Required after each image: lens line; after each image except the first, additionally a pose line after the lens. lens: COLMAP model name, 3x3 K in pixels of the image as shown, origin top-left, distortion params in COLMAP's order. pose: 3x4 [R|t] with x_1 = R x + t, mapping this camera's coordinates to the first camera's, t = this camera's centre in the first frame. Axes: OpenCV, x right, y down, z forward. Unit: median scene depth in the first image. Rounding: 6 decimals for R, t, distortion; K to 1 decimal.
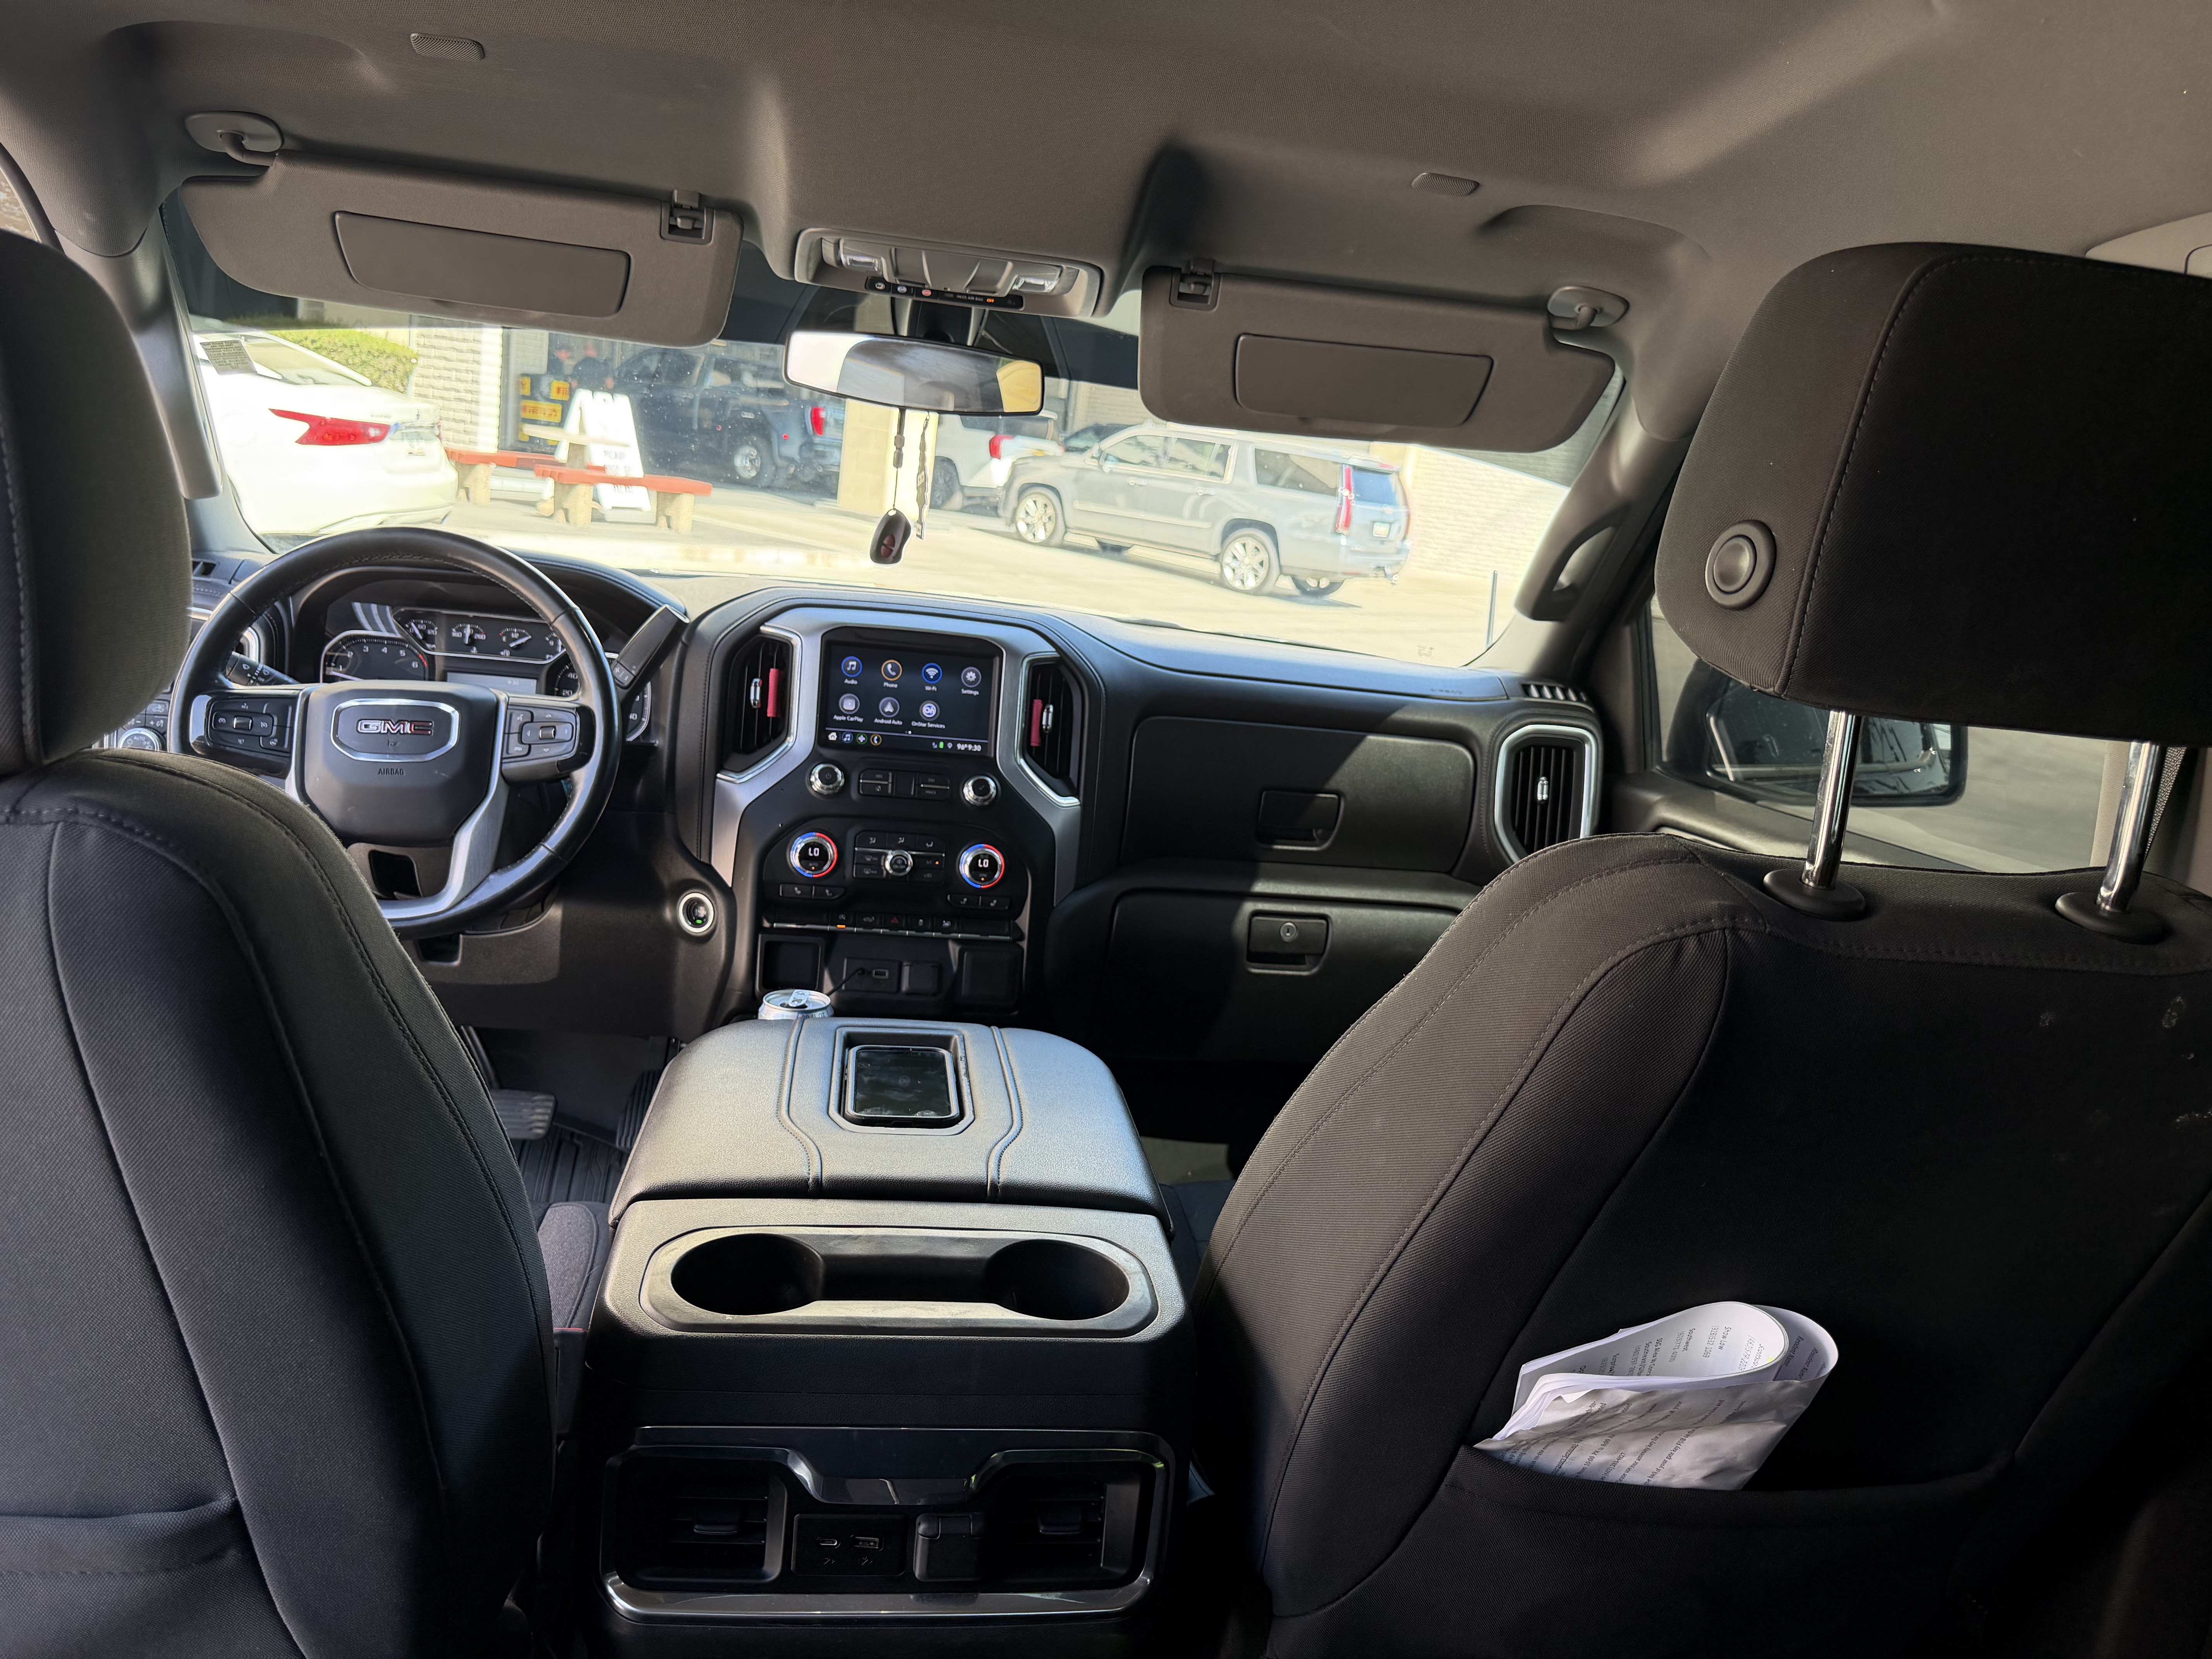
lens RADIAL K [[1569.8, 0, 1105.0], [0, 1569.8, 826.7], [0, 0, 1]] dist [-0.004080, -0.000673]
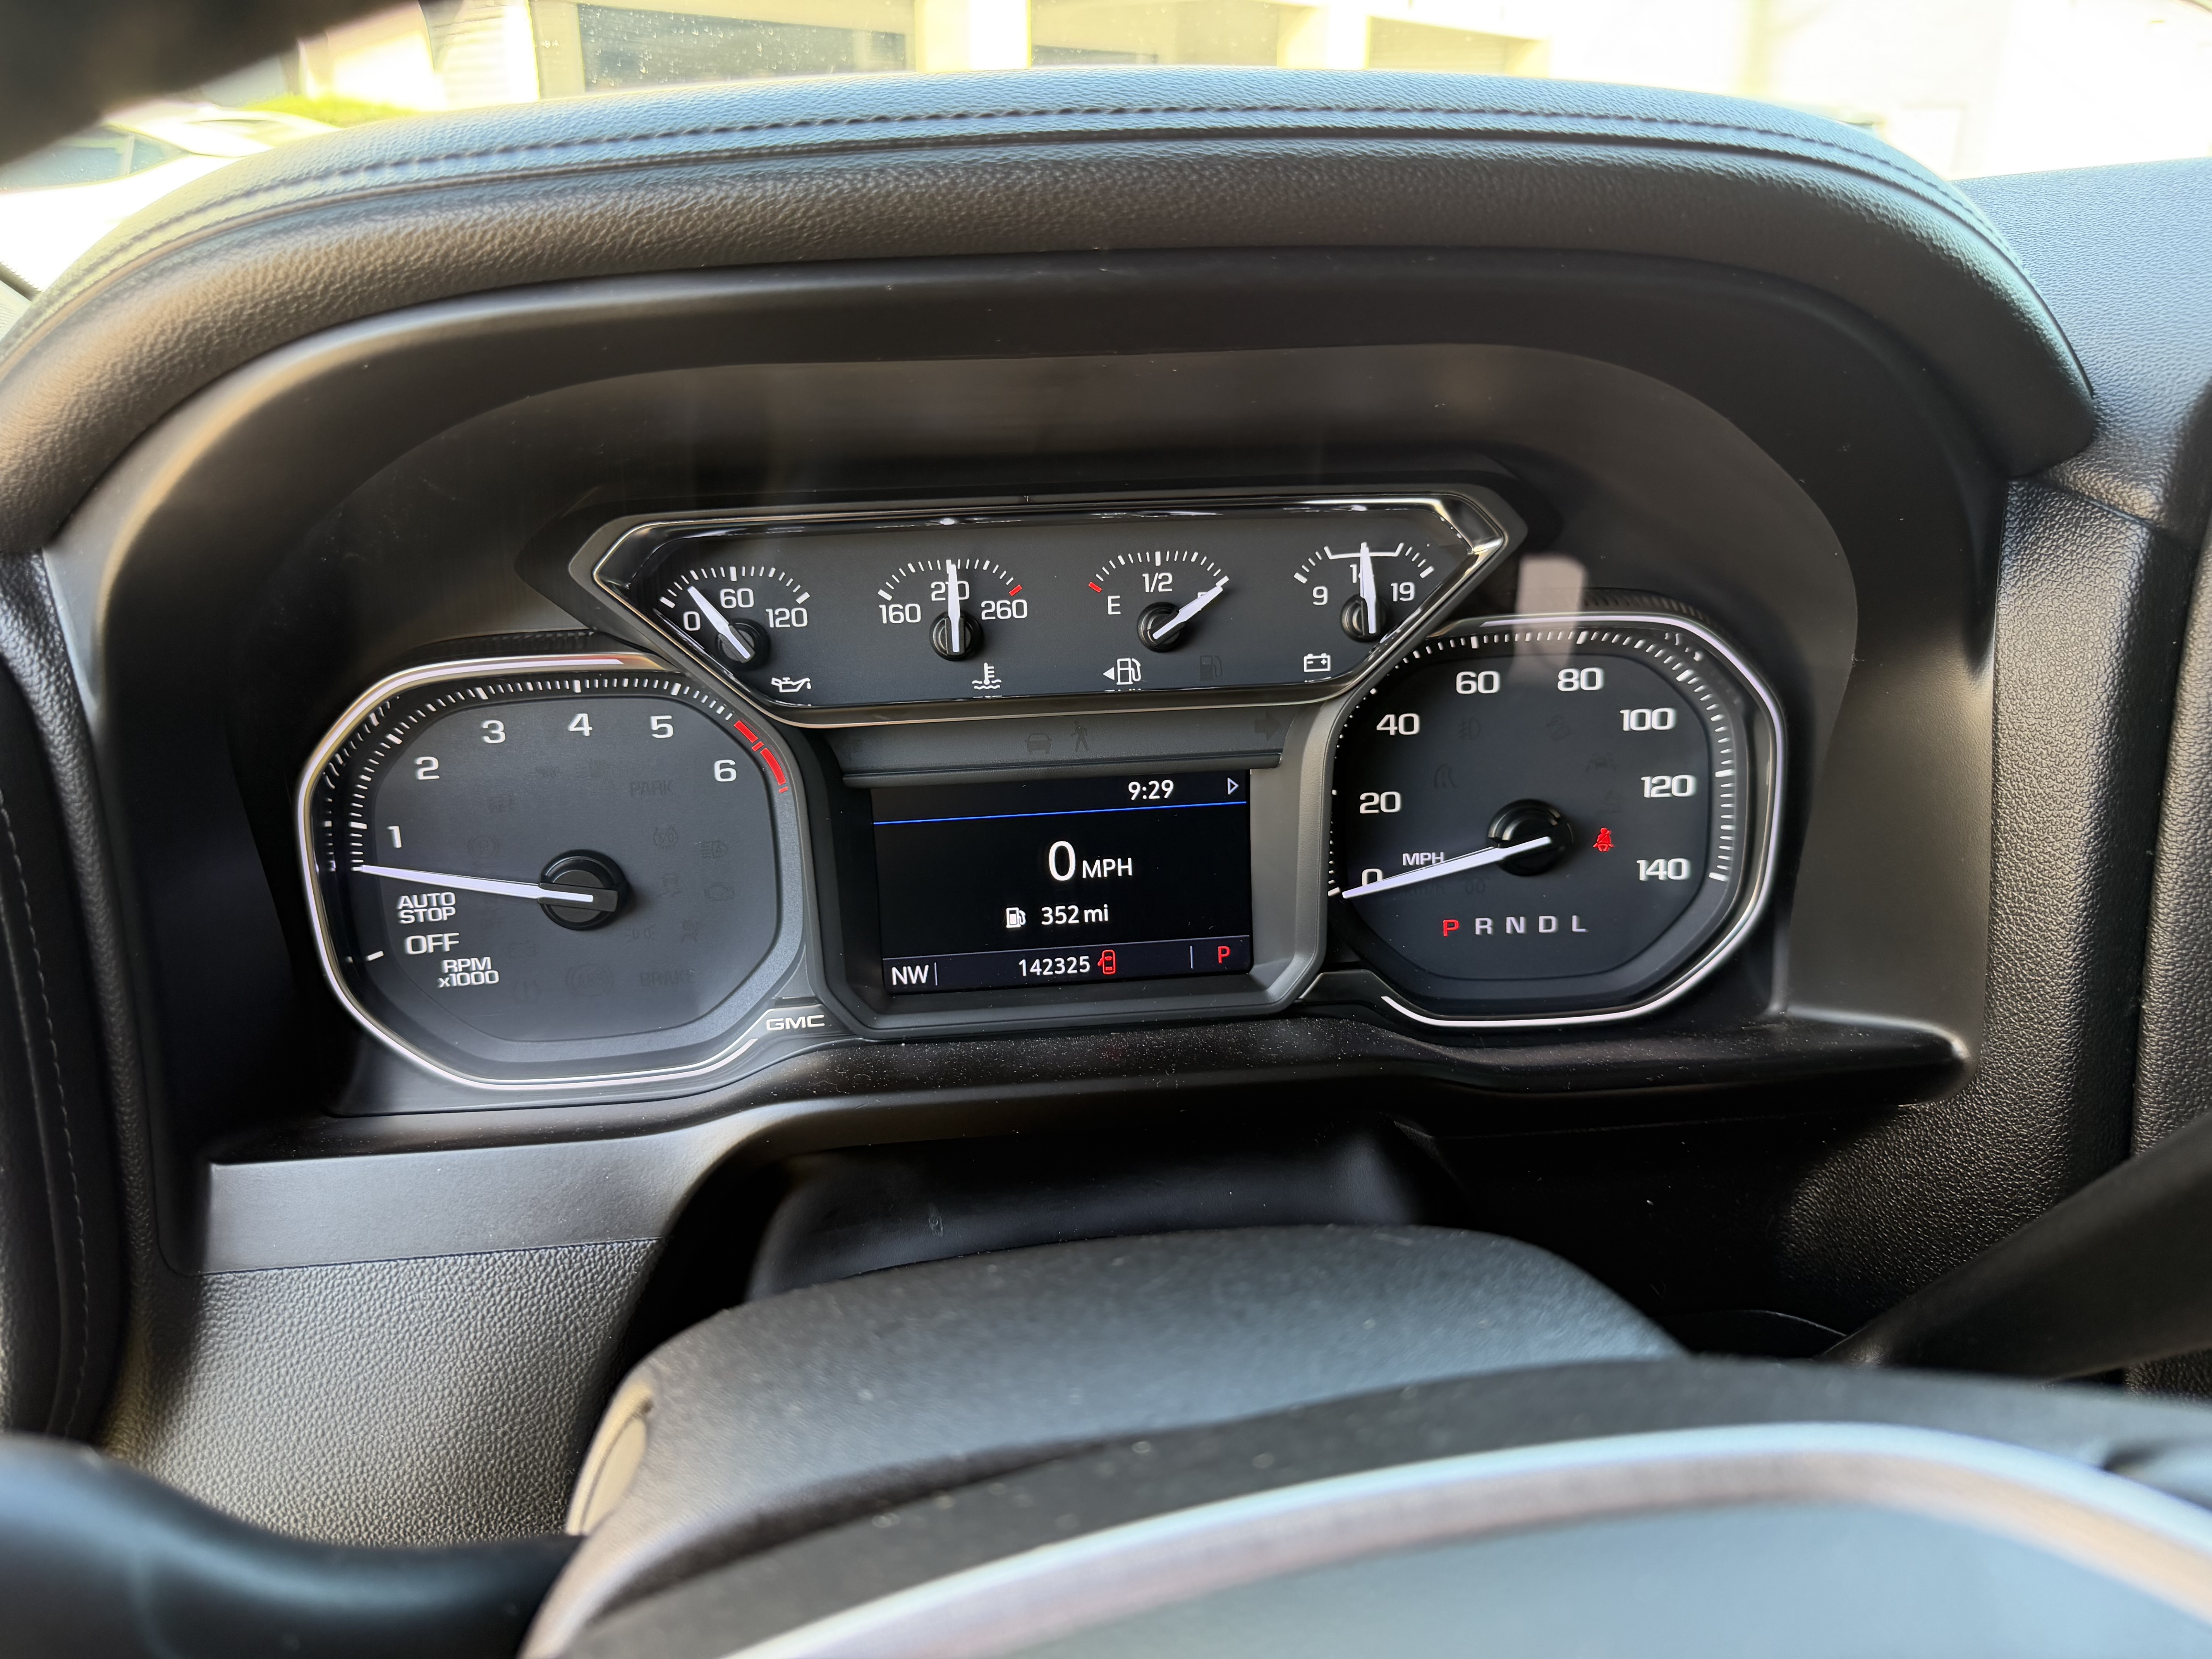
lens RADIAL K [[1569.8, 0, 1107.6], [0, 1569.8, 830.7], [0, 0, 1]] dist [-0.004080, -0.000673]
pose [[0.990684, -0.117869, -0.068209, -0.374298], [0.124195, 0.987461, 0.097451, -0.110649], [0.055868, -0.105014, 0.992900, 0.787392]]
